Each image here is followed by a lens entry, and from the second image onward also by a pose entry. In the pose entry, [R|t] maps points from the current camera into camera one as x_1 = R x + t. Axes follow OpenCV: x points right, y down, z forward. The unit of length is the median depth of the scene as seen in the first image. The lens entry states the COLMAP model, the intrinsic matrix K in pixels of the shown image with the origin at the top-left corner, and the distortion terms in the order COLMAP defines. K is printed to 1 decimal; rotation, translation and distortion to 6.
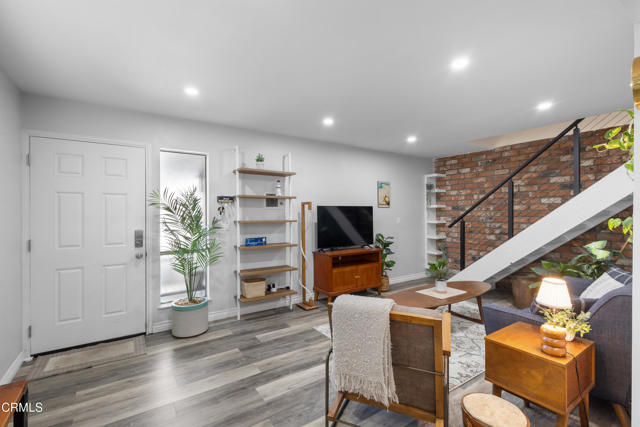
lens RADIAL K [[293.1, 0, 320.4], [0, 293.1, 211.5], [0, 0, 1]] dist [-0.000738, -0.001011]
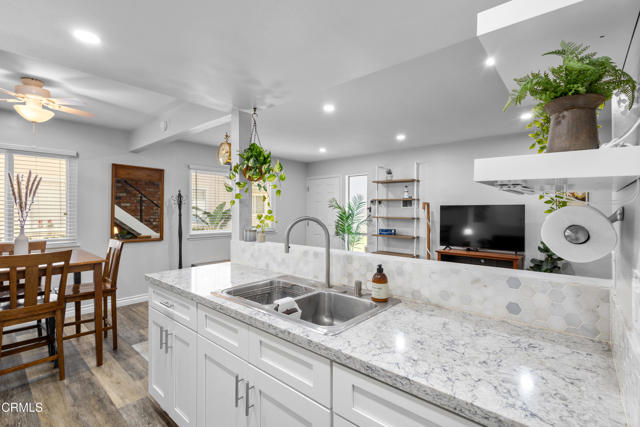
lens RADIAL K [[293.1, 0, 320.4], [0, 293.1, 211.5], [0, 0, 1]] dist [-0.000738, -0.001011]
pose [[0.258225, 0.002776, -0.966081, 0.972453], [-0.001129, 0.999996, 0.002572, 0.002018], [0.966084, 0.000427, 0.258228, 0.306107]]
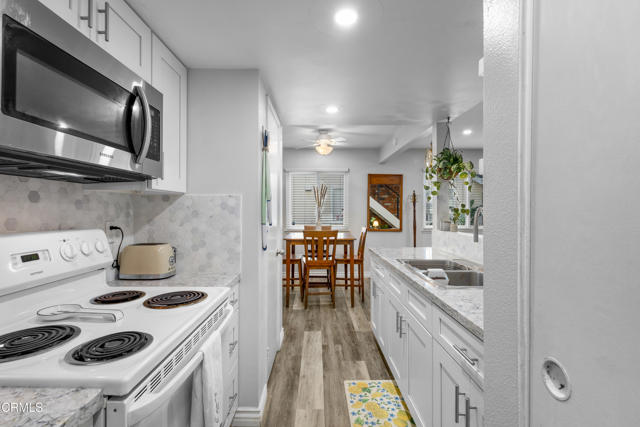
lens RADIAL K [[293.1, 0, 320.4], [0, 293.1, 211.5], [0, 0, 1]] dist [-0.000738, -0.001011]
pose [[-0.553408, 0.003517, -0.832903, 1.107817], [0.000961, 0.999993, 0.003583, 0.014828], [0.832910, 0.001183, -0.553407, 0.457118]]
